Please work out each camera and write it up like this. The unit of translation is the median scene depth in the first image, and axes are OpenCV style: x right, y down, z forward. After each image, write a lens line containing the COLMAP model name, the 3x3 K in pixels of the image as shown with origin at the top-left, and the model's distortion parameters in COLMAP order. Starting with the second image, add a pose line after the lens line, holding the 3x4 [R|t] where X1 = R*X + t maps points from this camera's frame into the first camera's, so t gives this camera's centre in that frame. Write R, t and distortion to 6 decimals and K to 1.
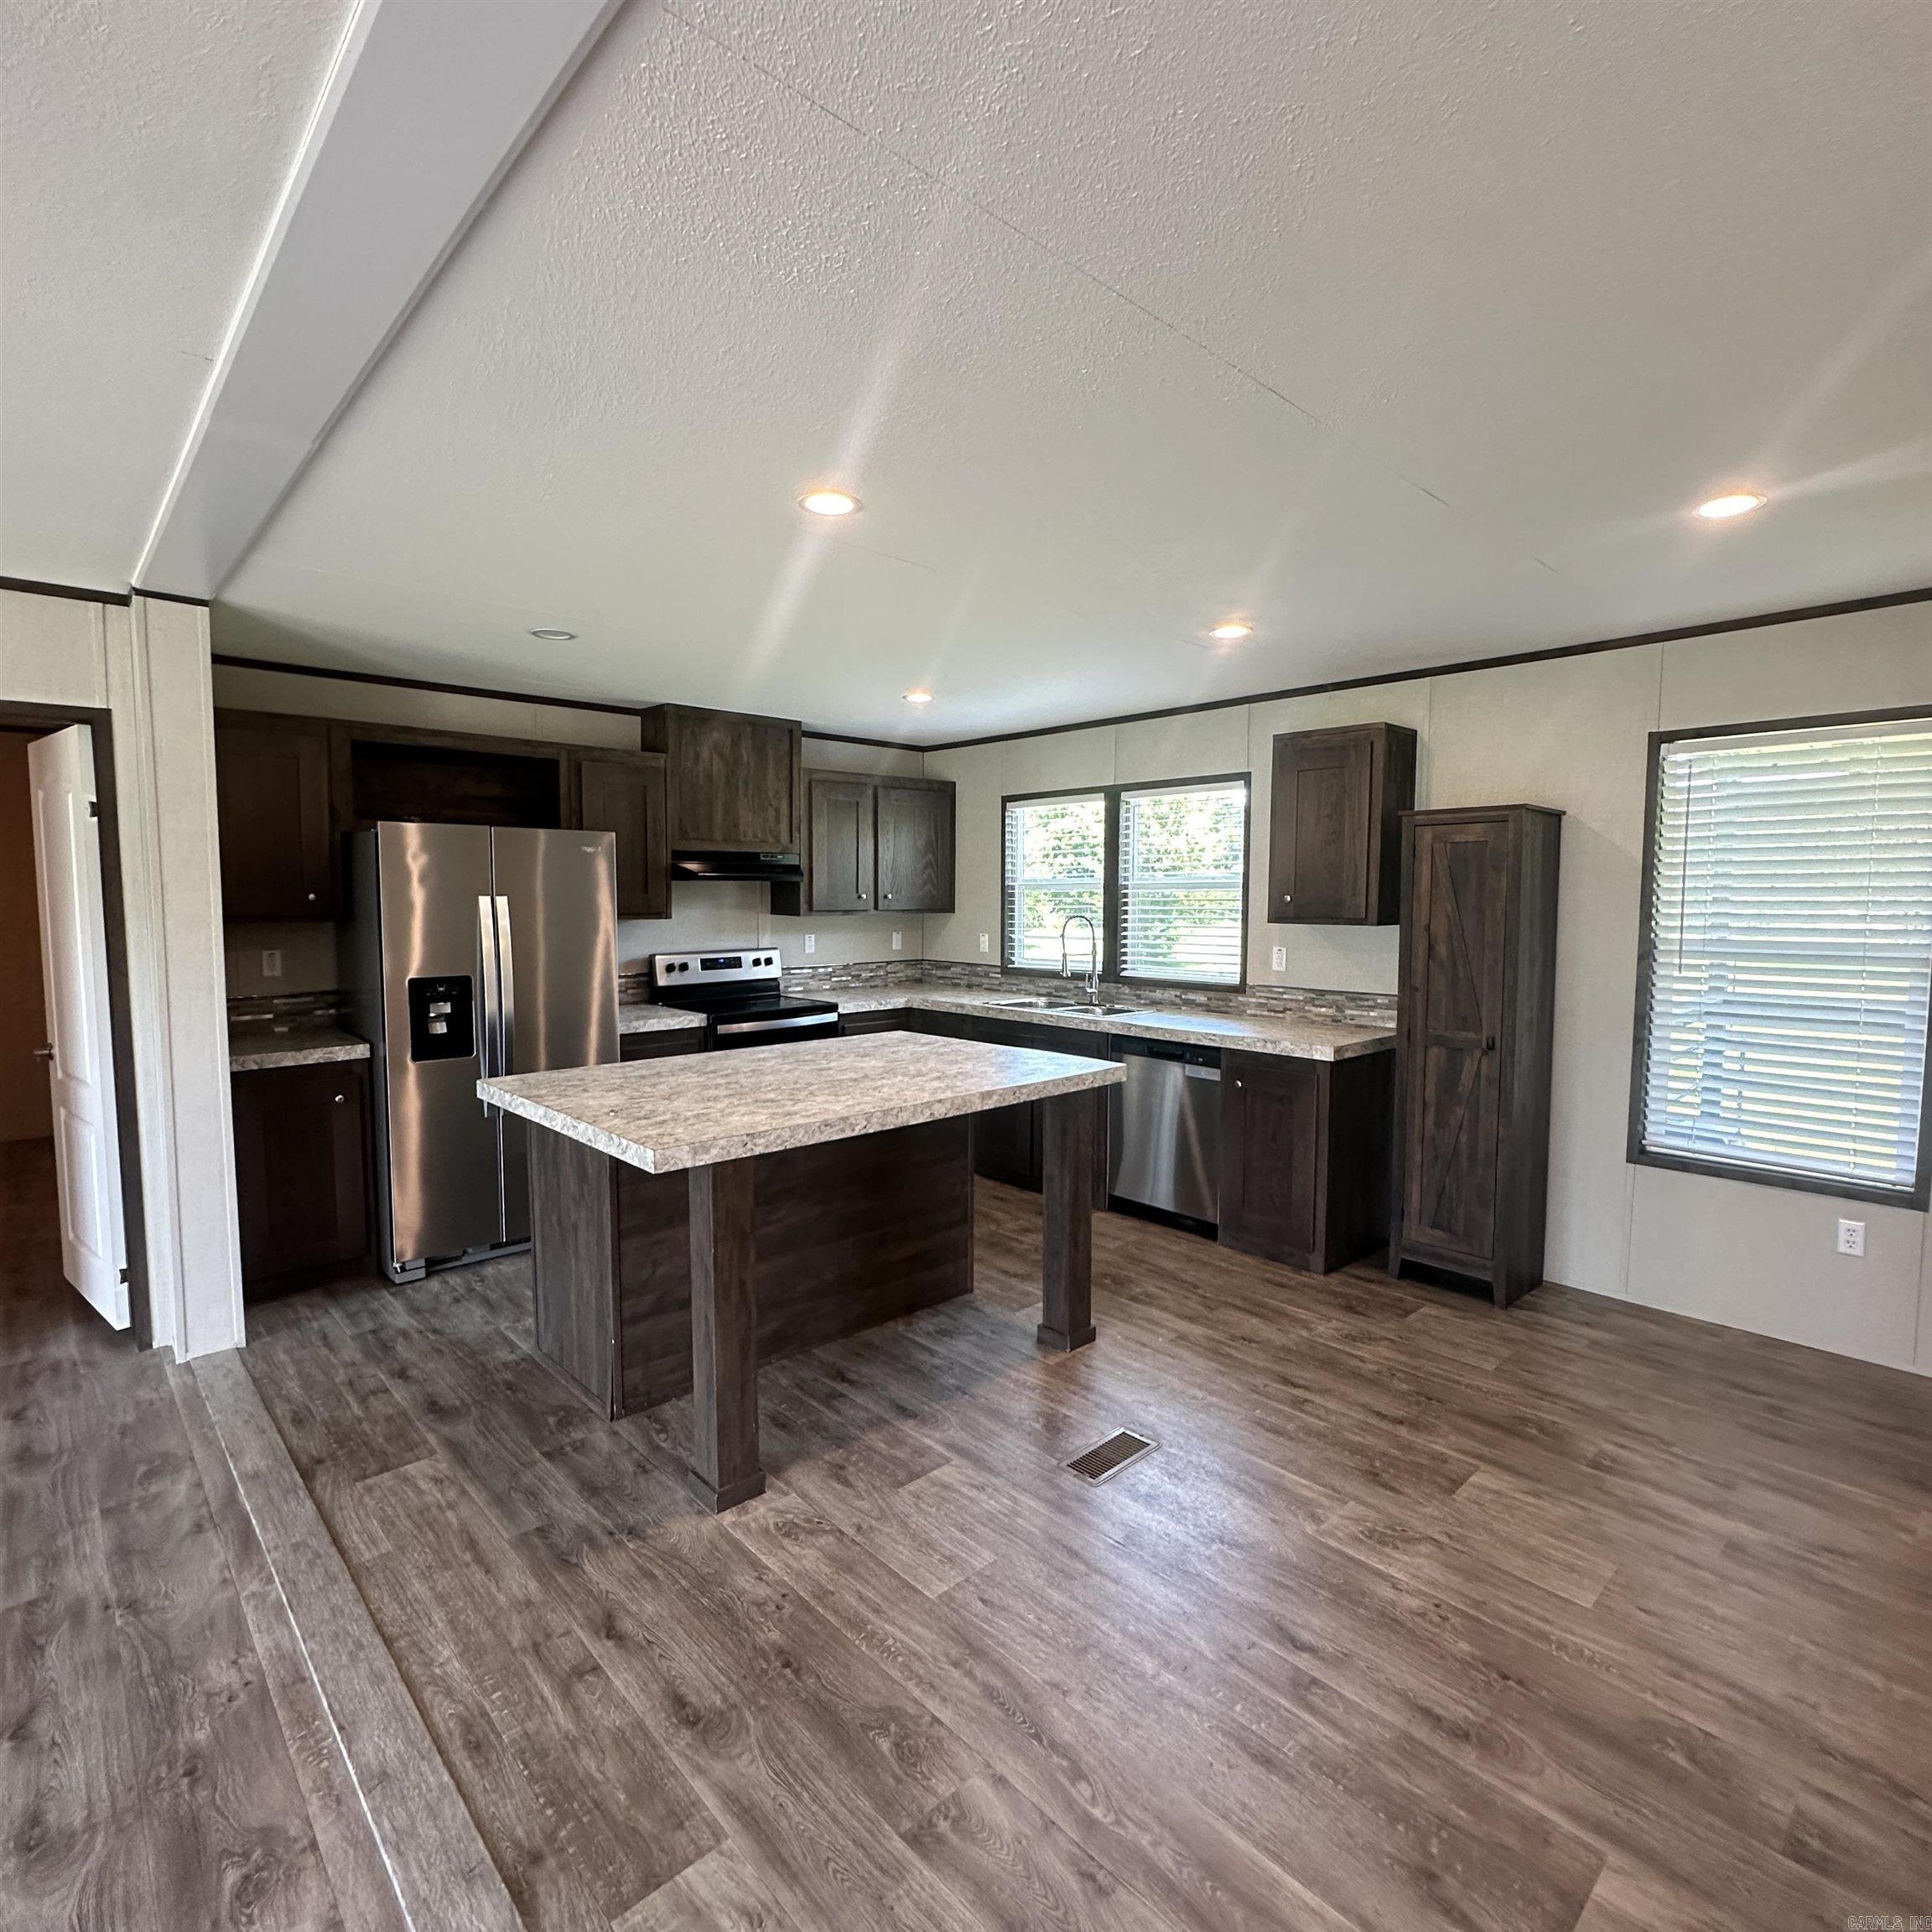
lens RADIAL K [[1018.8, 0, 979.7], [0, 1018.8, 944.1], [0, 0, 1]] dist [-0.004667, 0.001389]
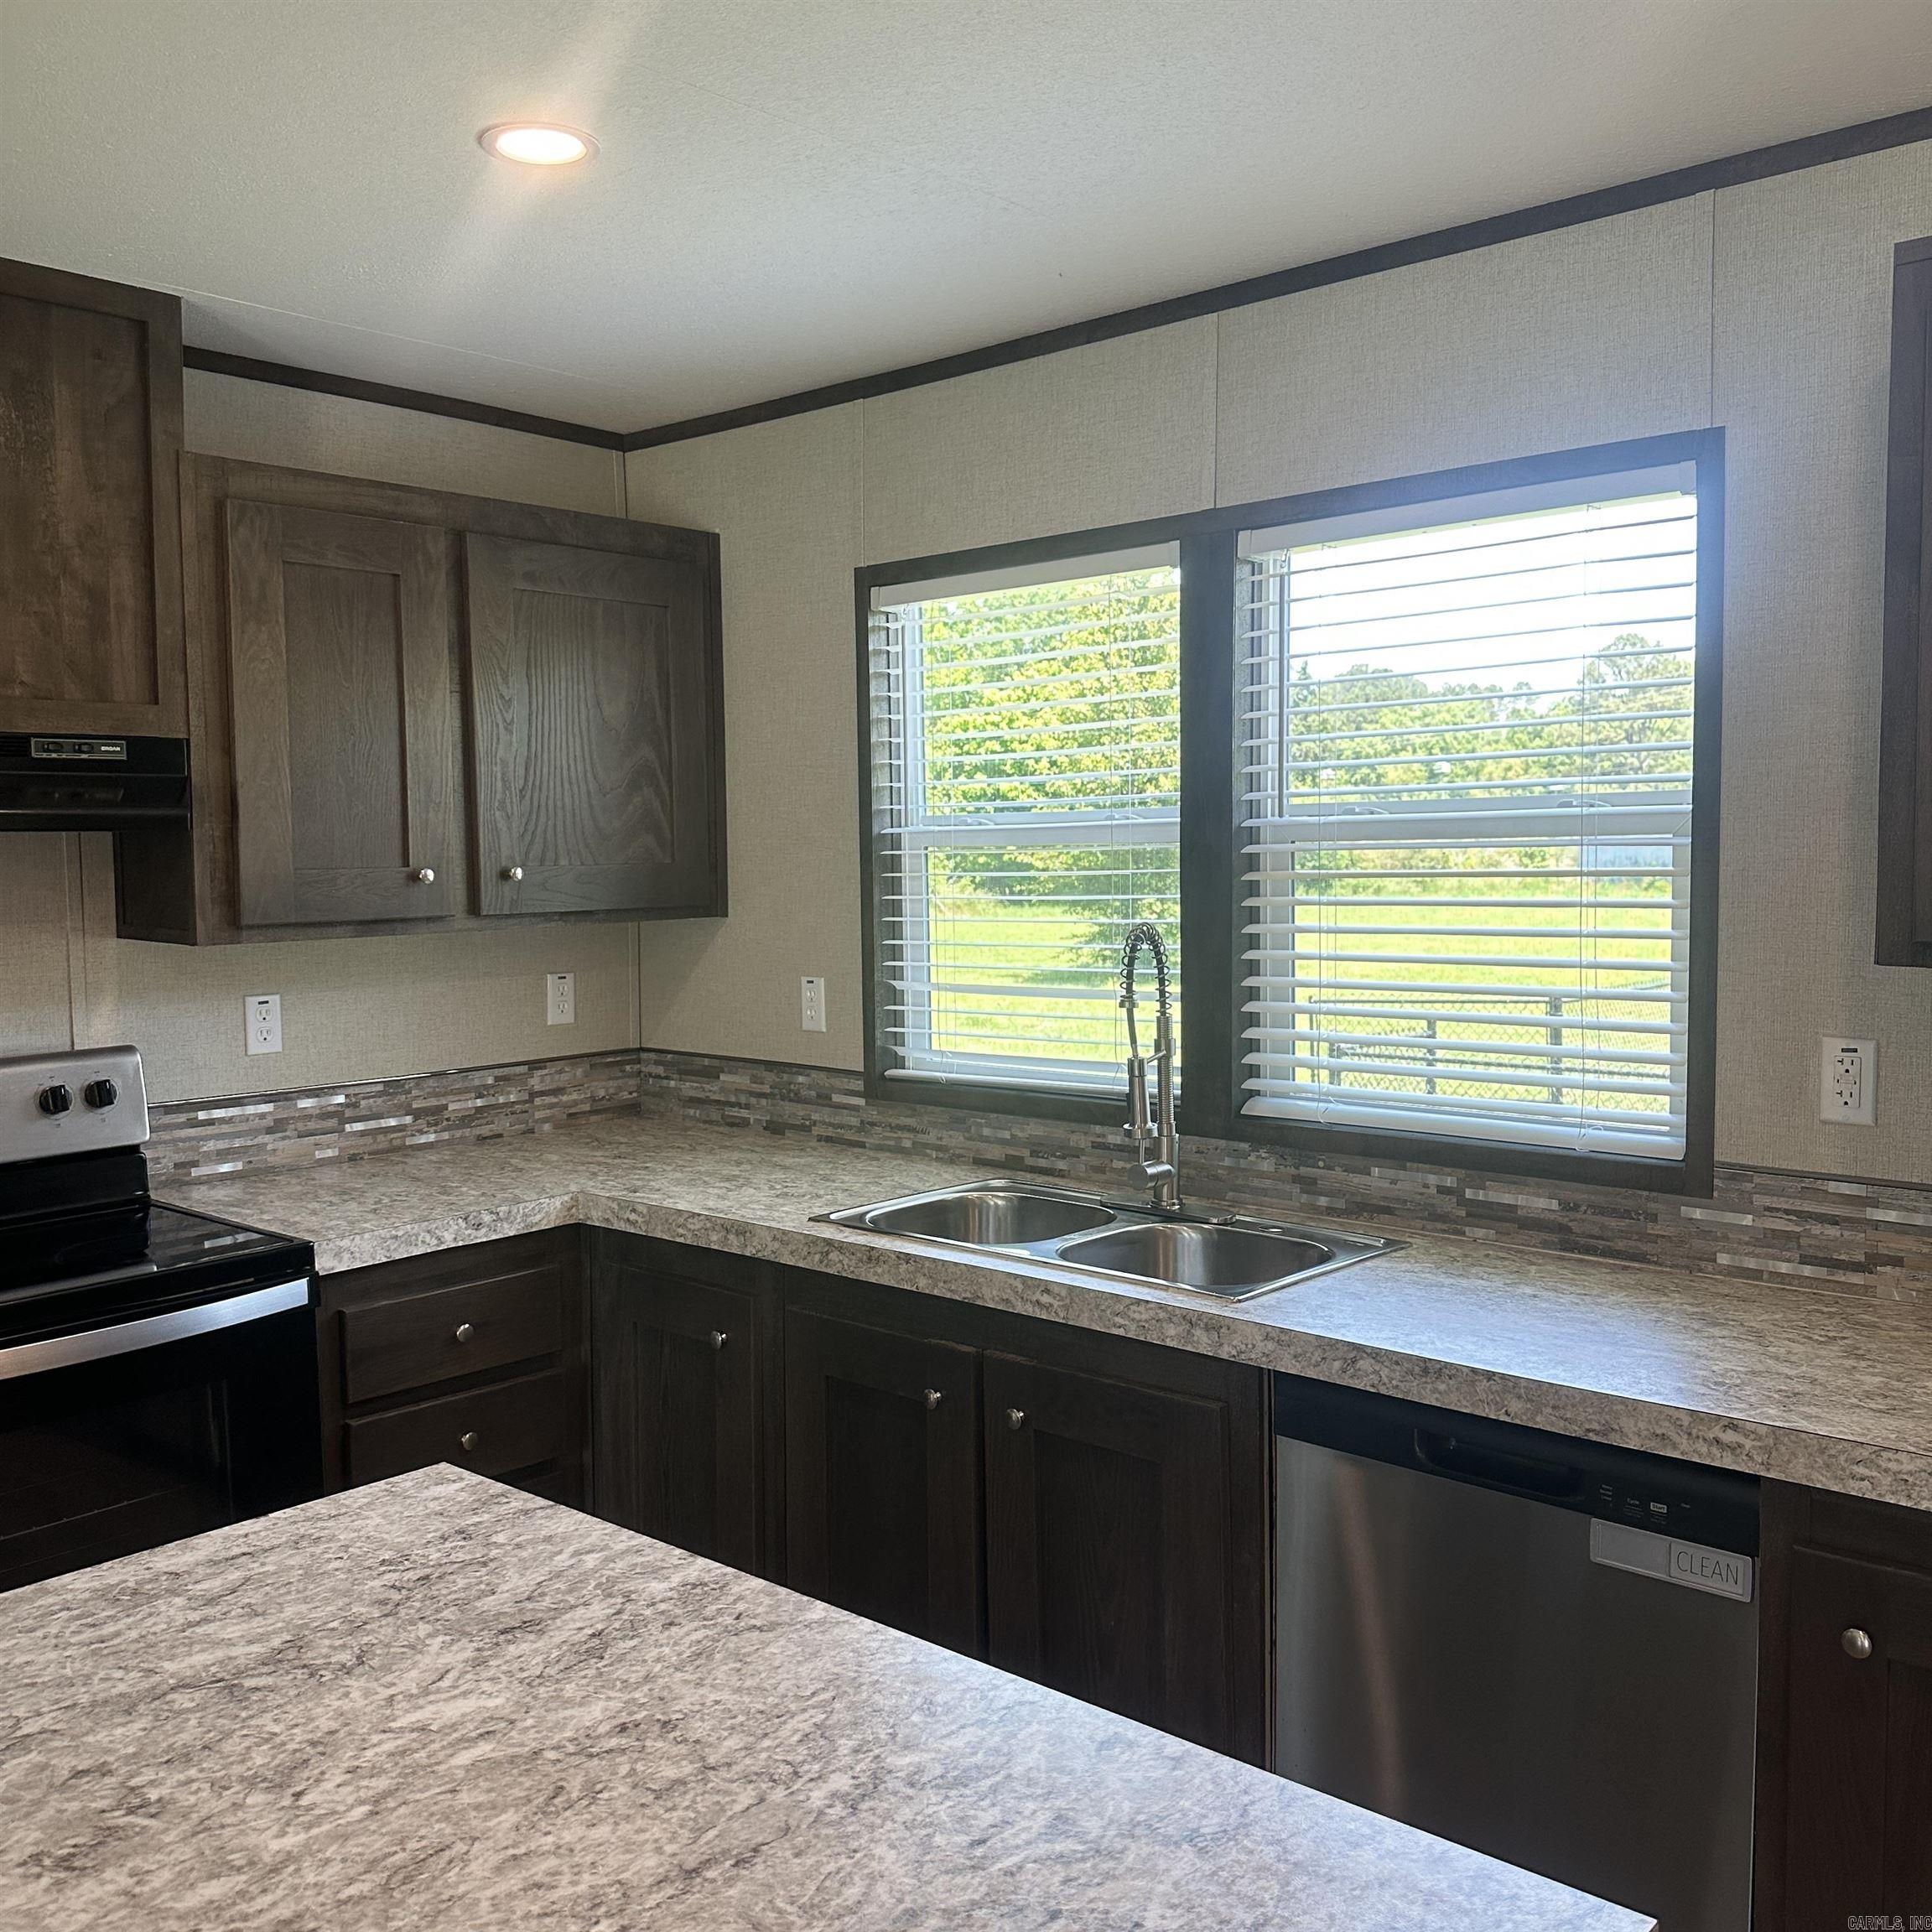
lens RADIAL K [[1790.4, 0, 1025.9], [0, 1790.4, 967.7], [0, 0, 1]] dist [0.047020, 0.000000]
pose [[0.993373, -0.023559, 0.112495, 0.007783], [0.021334, 0.999553, 0.020938, -0.024619], [-0.112938, -0.018399, 0.993432, 0.398748]]
